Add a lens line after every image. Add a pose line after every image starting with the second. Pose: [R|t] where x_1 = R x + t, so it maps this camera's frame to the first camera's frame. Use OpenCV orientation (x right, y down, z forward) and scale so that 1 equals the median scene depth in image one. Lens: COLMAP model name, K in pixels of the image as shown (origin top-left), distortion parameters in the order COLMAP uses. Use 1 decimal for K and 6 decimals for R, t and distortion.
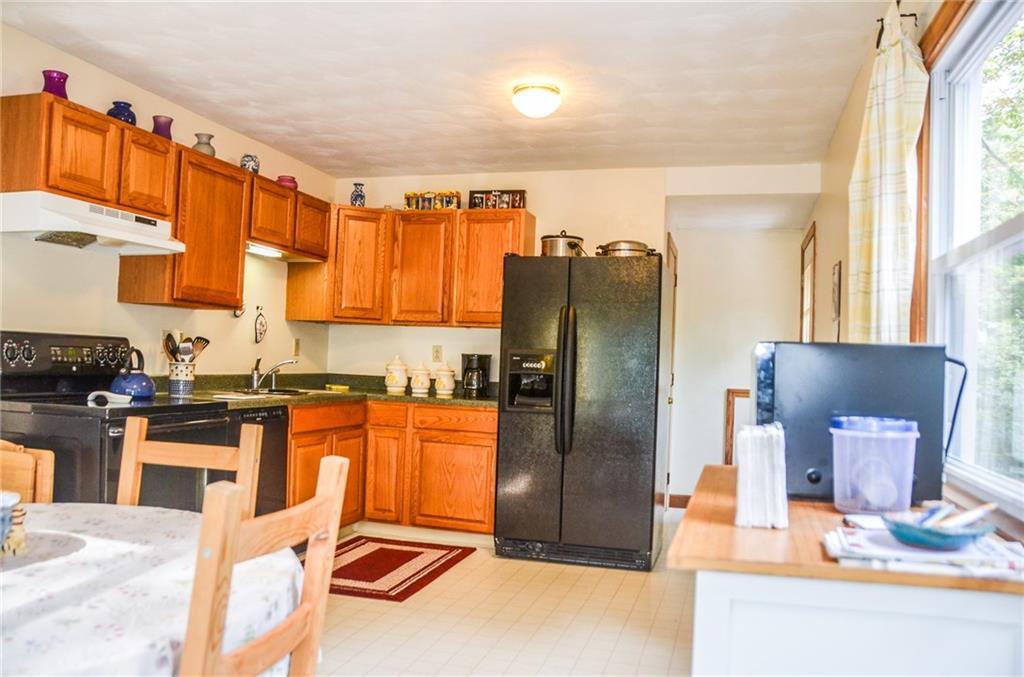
lens RADIAL K [[813.0, 0, 510.5], [0, 813.0, 355.7], [0, 0, 1]] dist [-0.152805, 0.104469]
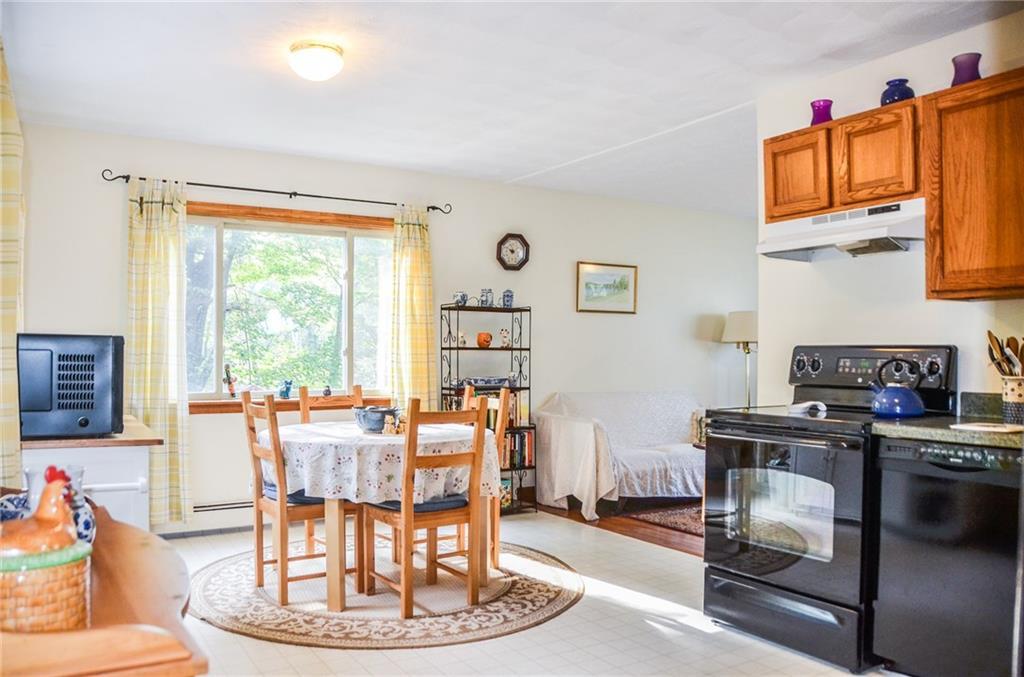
lens RADIAL K [[813.0, 0, 510.5], [0, 813.0, 355.7], [0, 0, 1]] dist [-0.152805, 0.104469]
pose [[-0.675565, -0.041921, -0.736108, 0.462758], [-0.028329, 0.999121, -0.030901, 0.028625], [0.736756, -0.000023, -0.676159, 1.343956]]
